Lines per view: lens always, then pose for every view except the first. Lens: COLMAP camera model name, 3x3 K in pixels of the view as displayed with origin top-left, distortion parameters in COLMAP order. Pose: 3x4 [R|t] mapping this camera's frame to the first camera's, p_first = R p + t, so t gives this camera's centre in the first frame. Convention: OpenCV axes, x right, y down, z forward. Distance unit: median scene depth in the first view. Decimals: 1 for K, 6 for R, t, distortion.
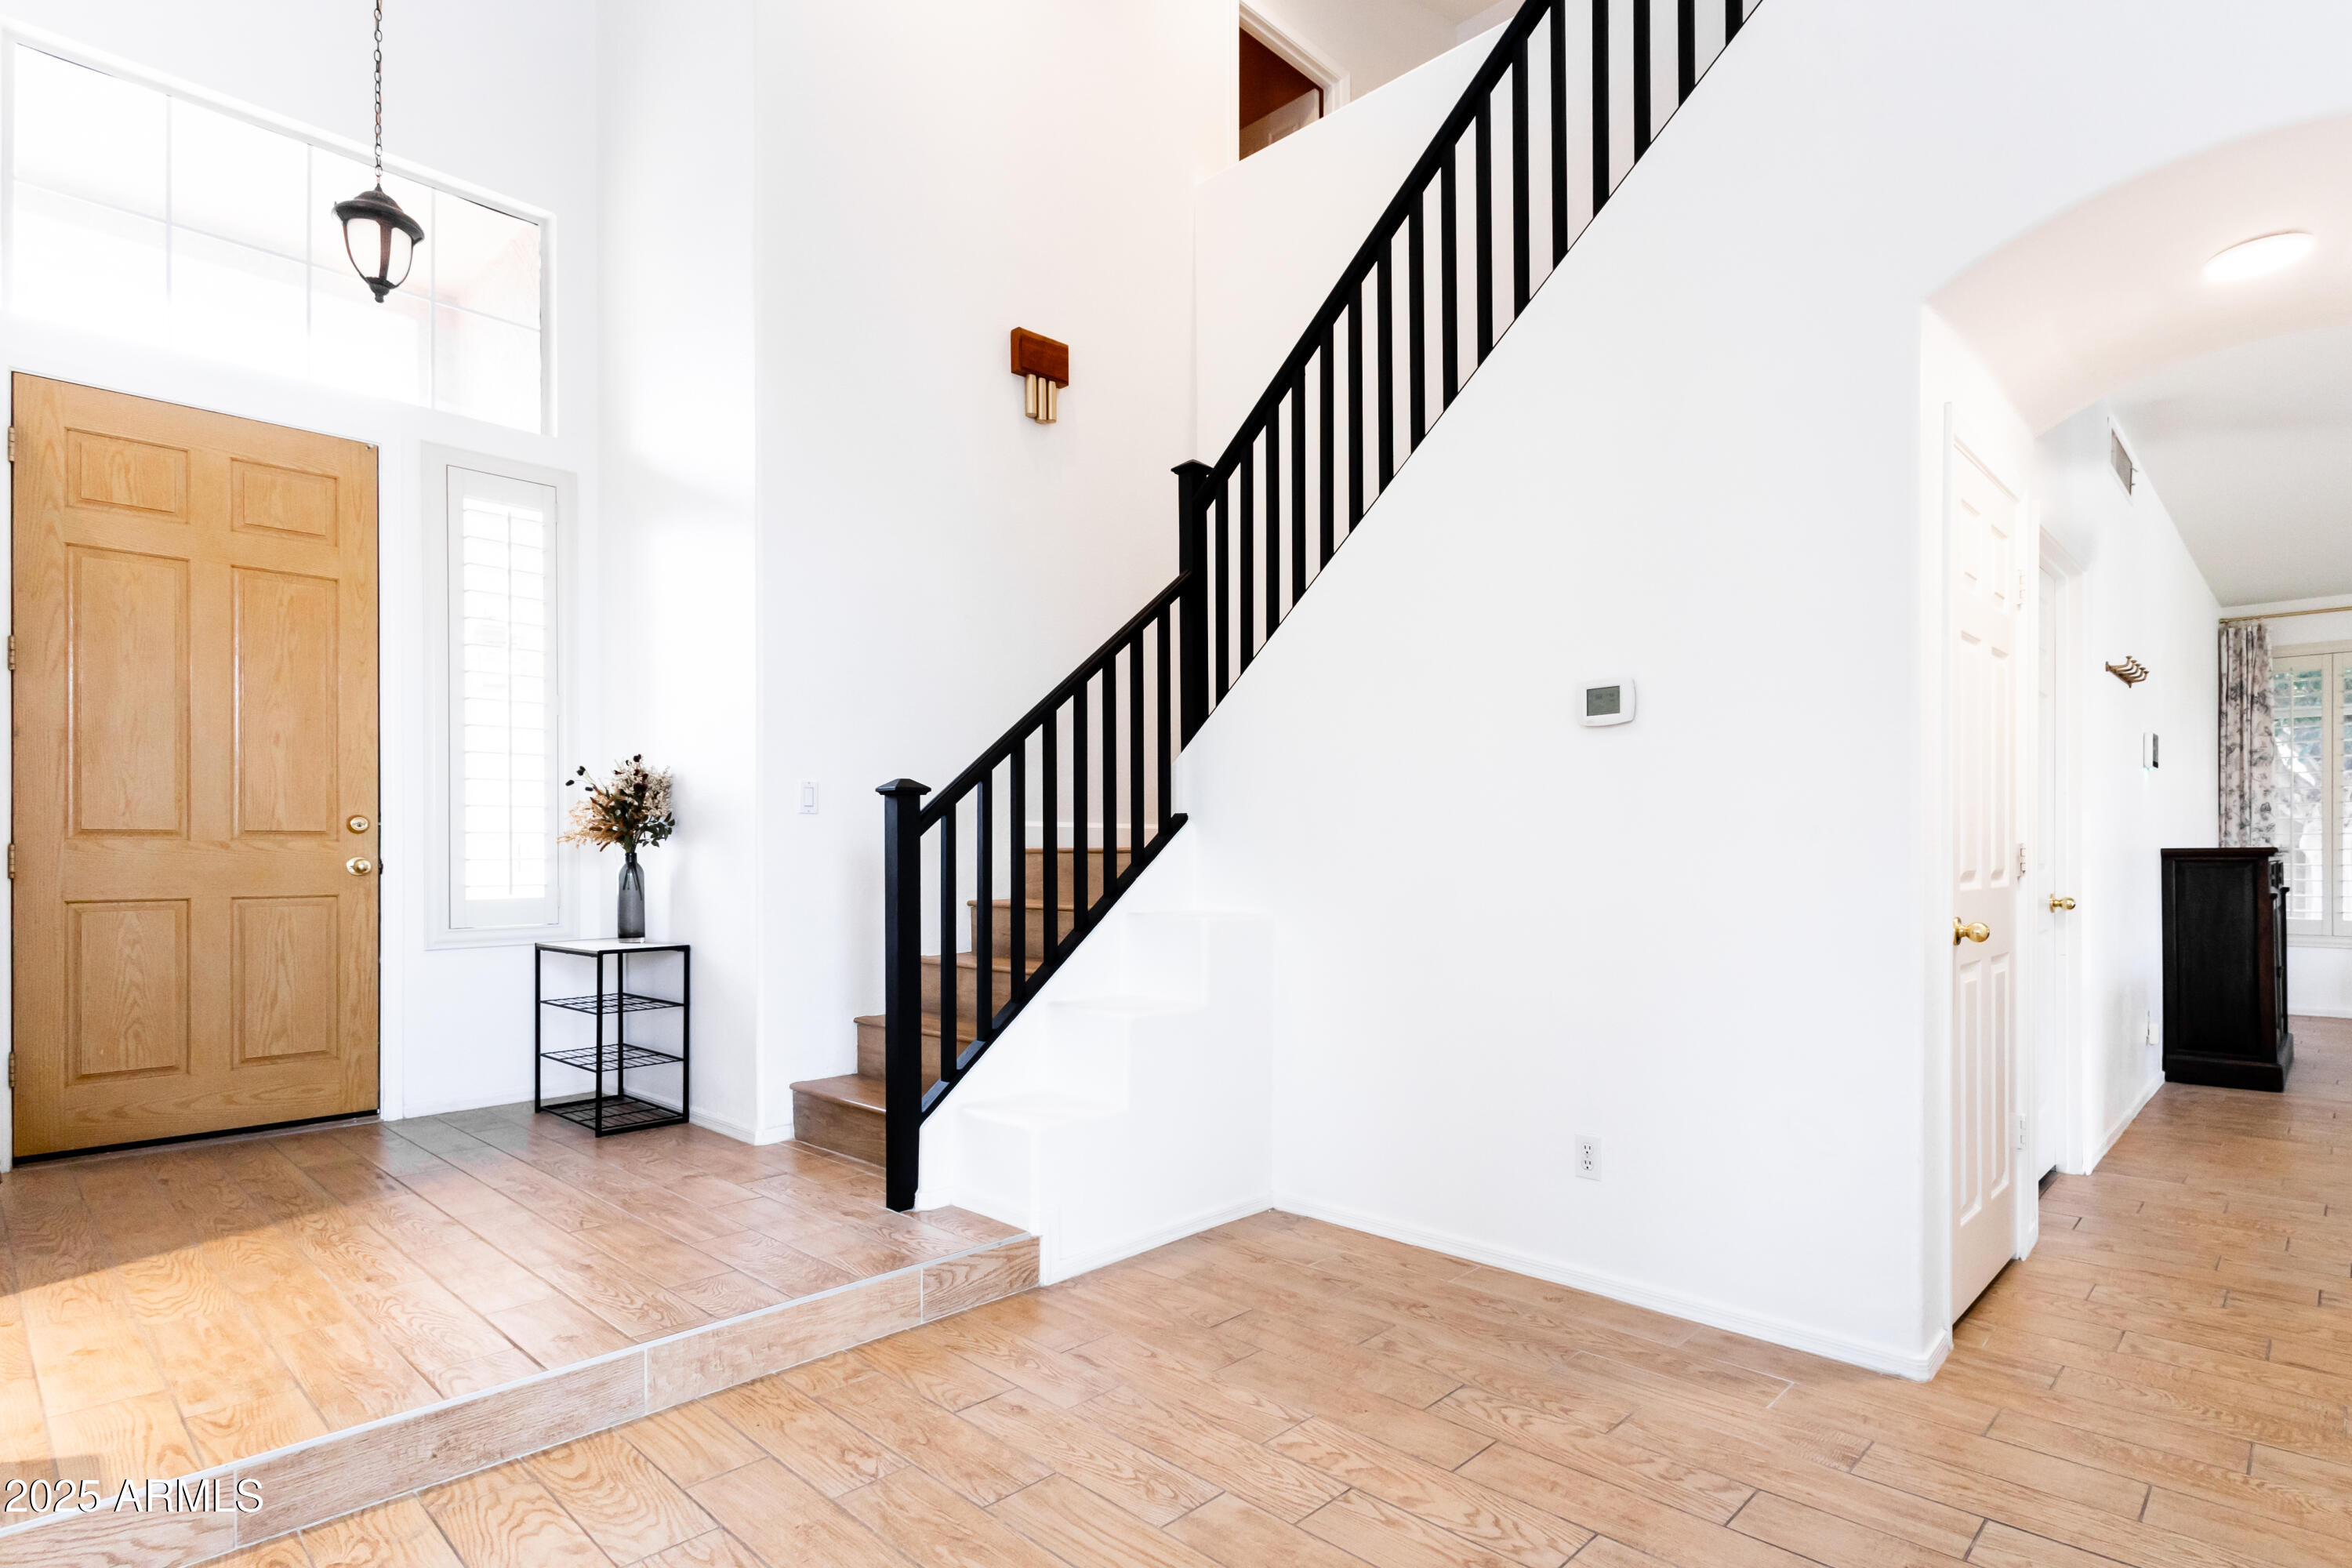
lens RADIAL K [[1087.2, 0, 1263.2], [0, 1087.2, 845.9], [0, 0, 1]] dist [0.009234, -0.014707]
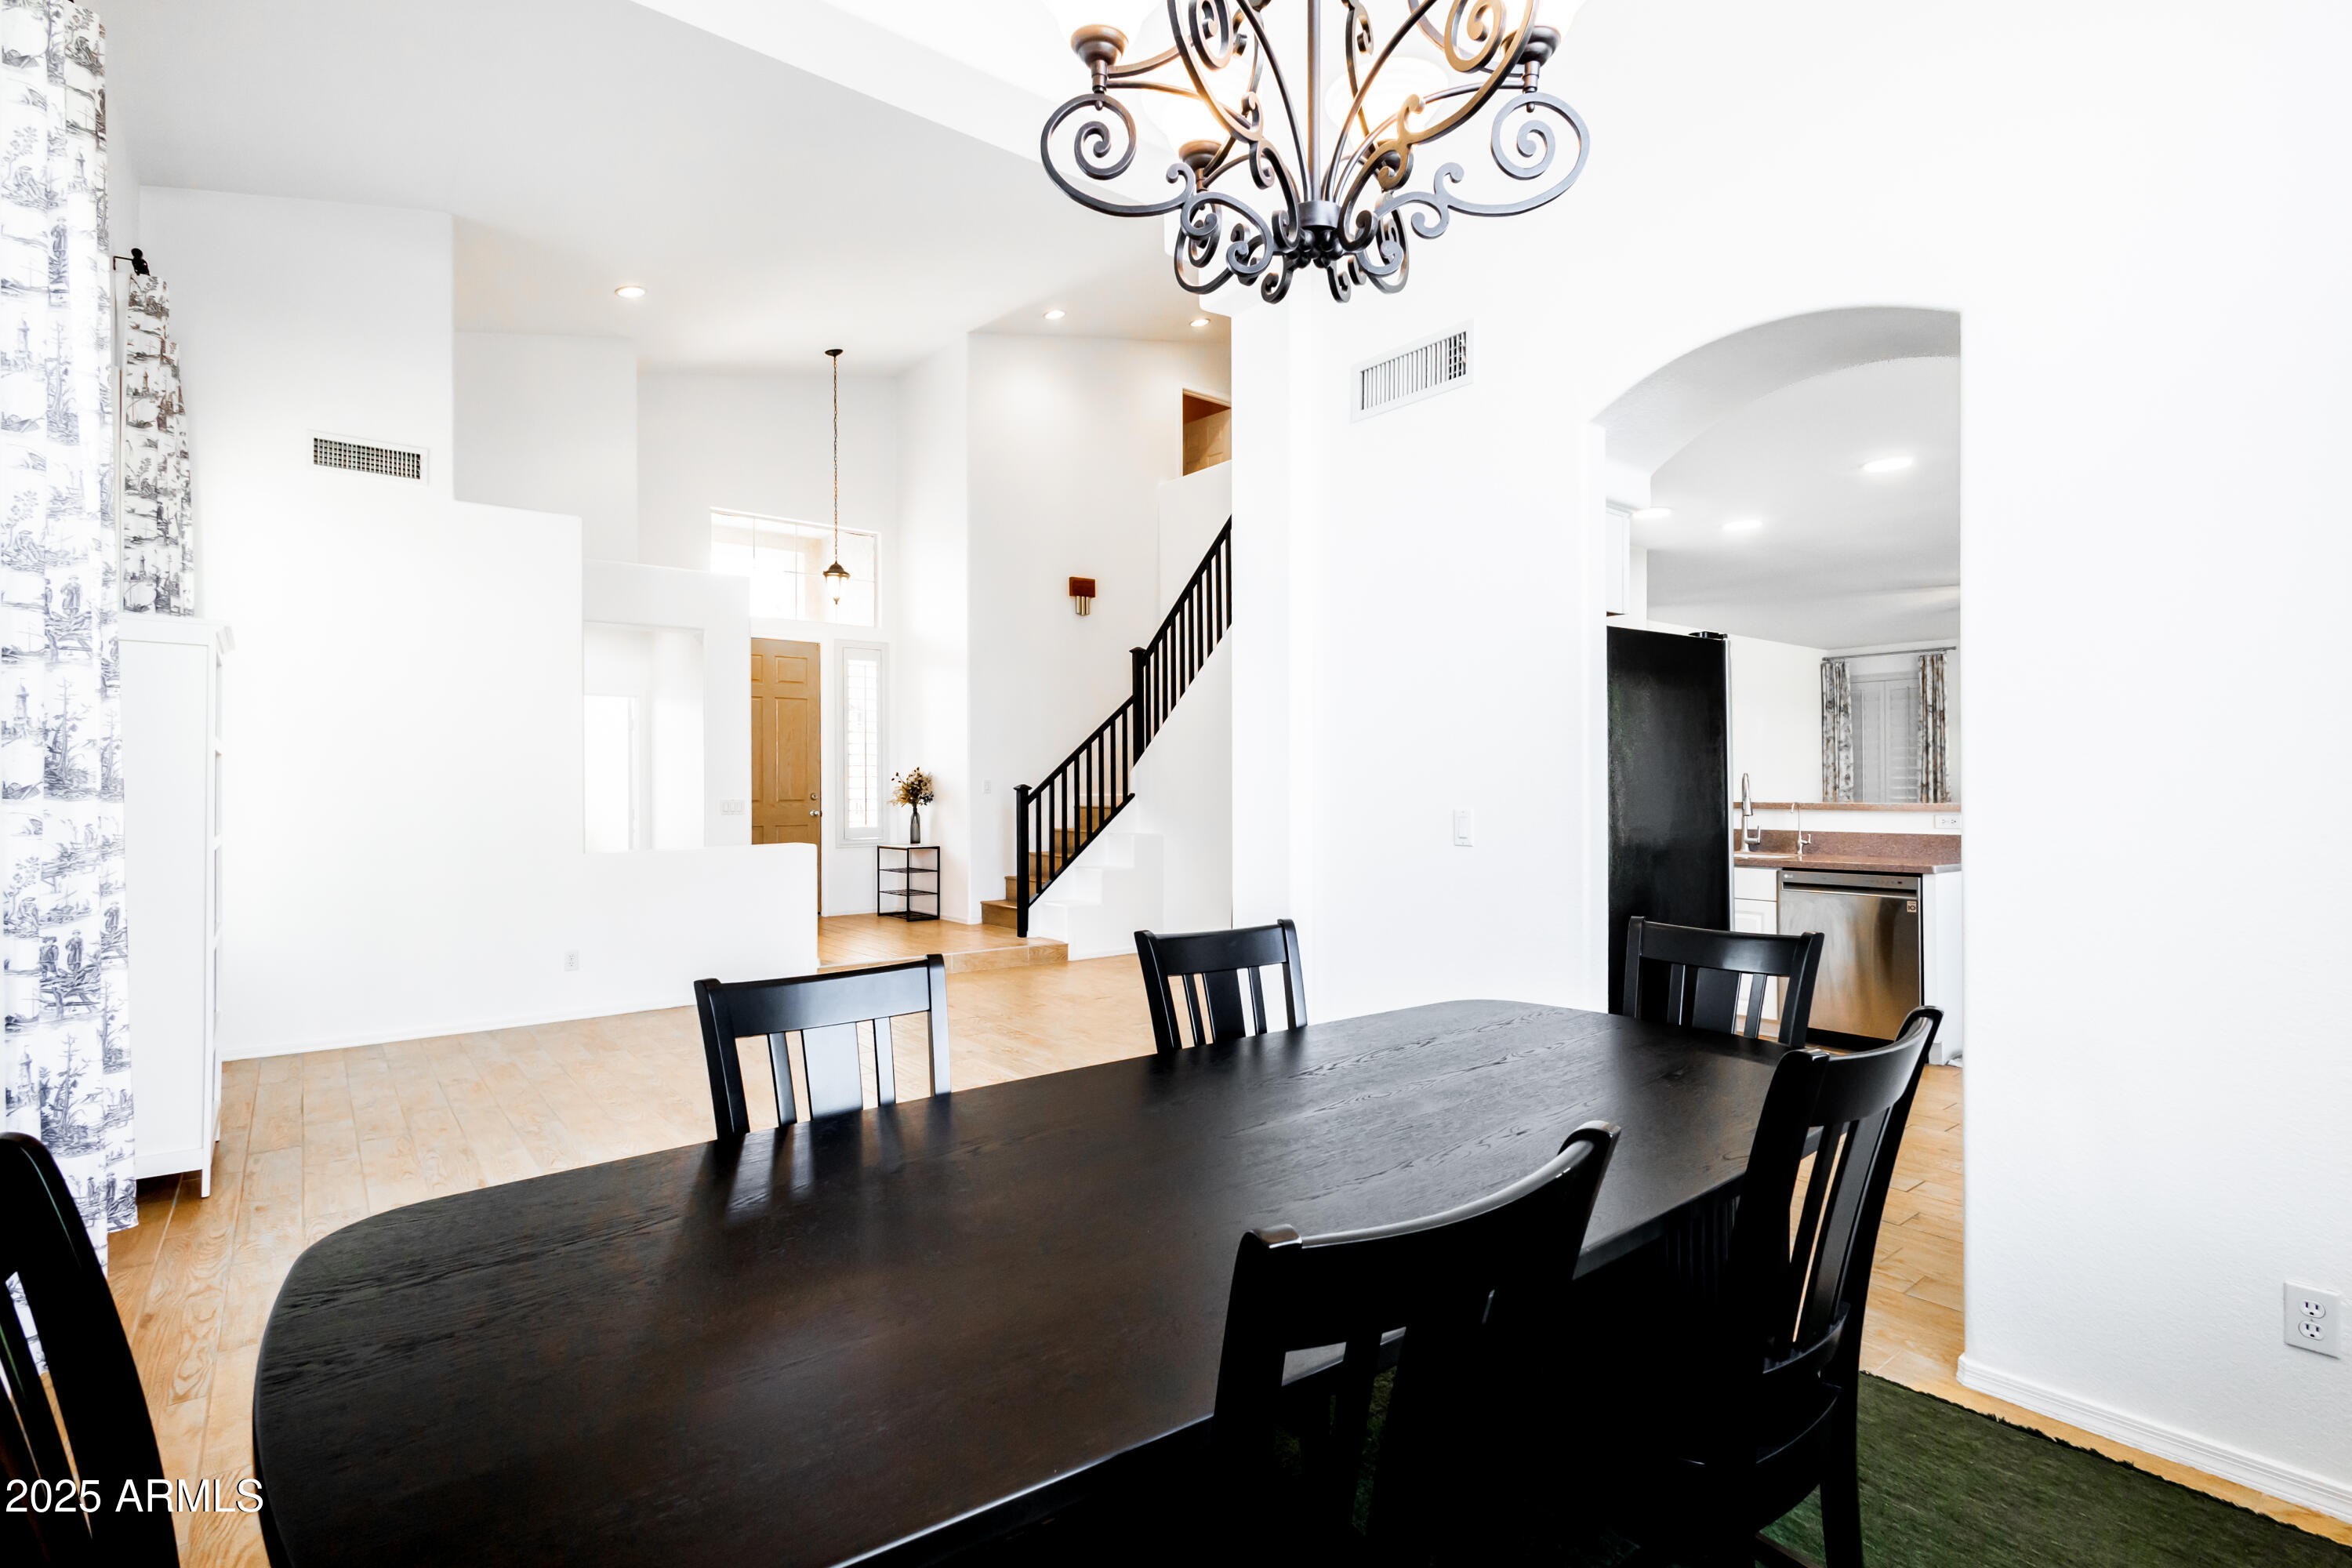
lens RADIAL K [[1108.1, 0, 1199.0], [0, 1108.1, 784.8], [0, 0, 1]] dist [0.002453, -0.000176]
pose [[0.985271, -0.001172, -0.170993, 0.493359], [0.001571, 0.999996, 0.002201, -0.053459], [0.170990, -0.002437, 0.985270, -1.415209]]
